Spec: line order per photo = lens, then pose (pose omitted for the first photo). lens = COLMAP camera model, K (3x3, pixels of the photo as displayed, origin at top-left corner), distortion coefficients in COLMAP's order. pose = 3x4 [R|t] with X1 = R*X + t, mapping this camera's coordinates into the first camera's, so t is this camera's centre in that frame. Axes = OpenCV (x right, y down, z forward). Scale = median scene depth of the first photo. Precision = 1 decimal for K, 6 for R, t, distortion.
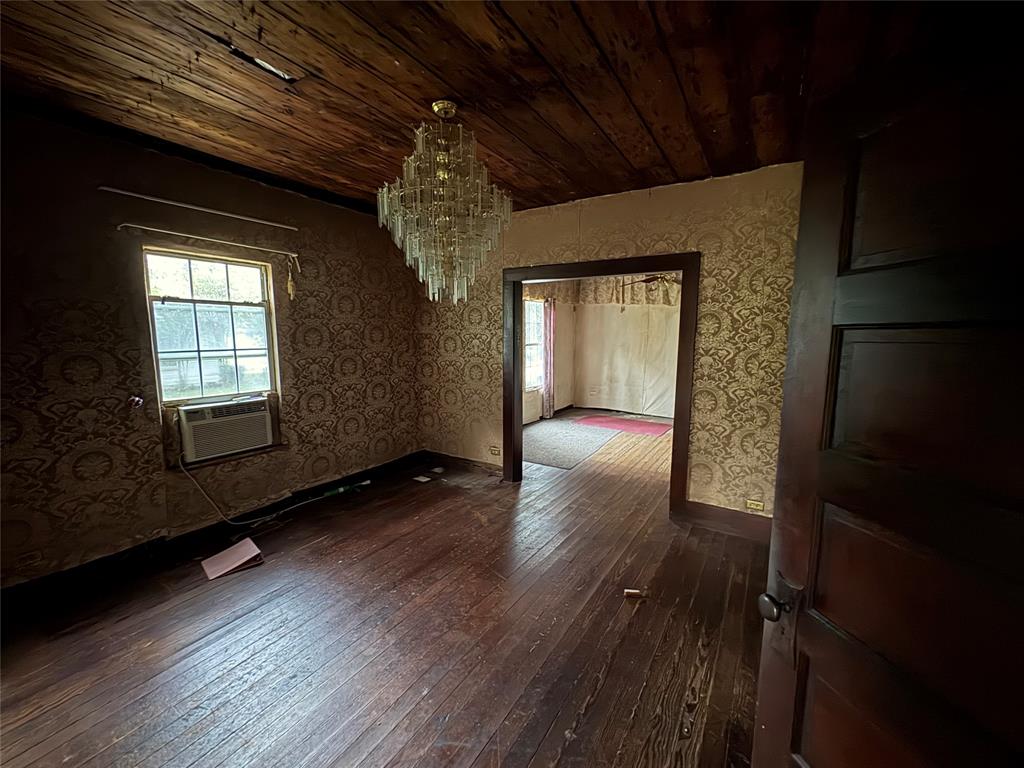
lens RADIAL K [[407.9, 0, 516.1], [0, 407.9, 382.3], [0, 0, 1]] dist [0.002630, 0.000391]
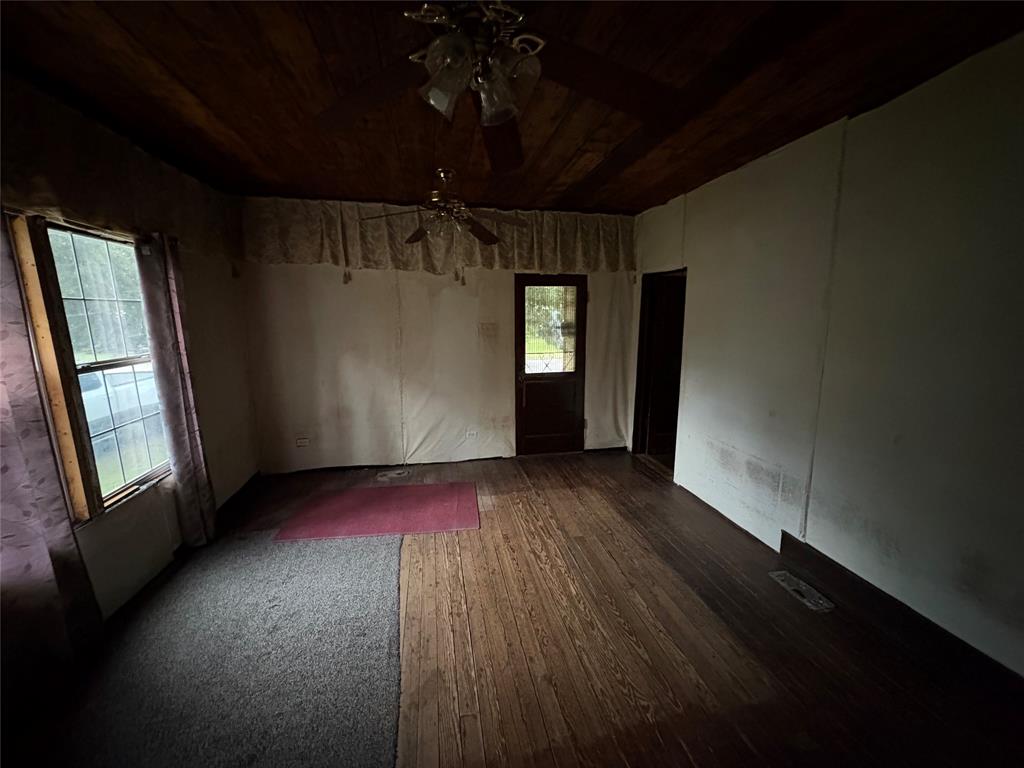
lens RADIAL K [[407.9, 0, 514.7], [0, 407.9, 383.3], [0, 0, 1]] dist [0.002630, 0.000391]
pose [[0.708935, -0.129089, 0.693360, 0.037710], [0.101070, 0.991555, 0.081267, -0.068322], [-0.697995, 0.012465, 0.715995, 0.492008]]
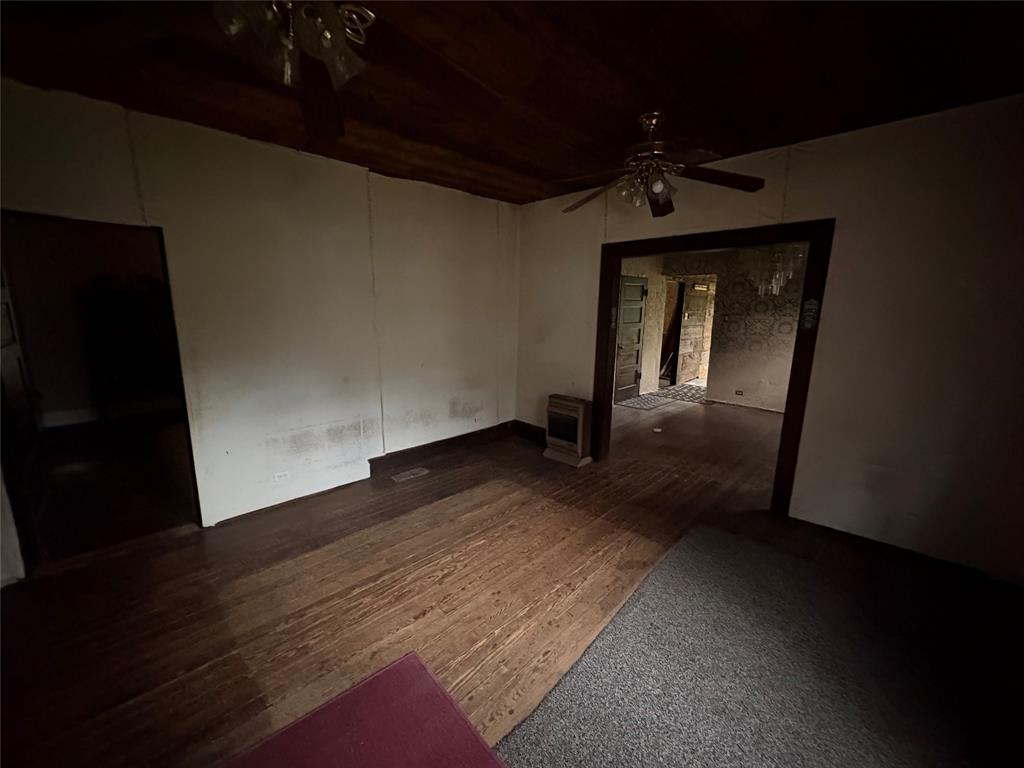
lens RADIAL K [[407.9, 0, 509.9], [0, 407.9, 382.4], [0, 0, 1]] dist [0.002630, 0.000391]
pose [[-0.977525, -0.059717, 0.202185, 0.259159], [0.005913, 0.950899, 0.309445, -0.156795], [-0.210736, 0.303685, -0.929175, 1.248517]]
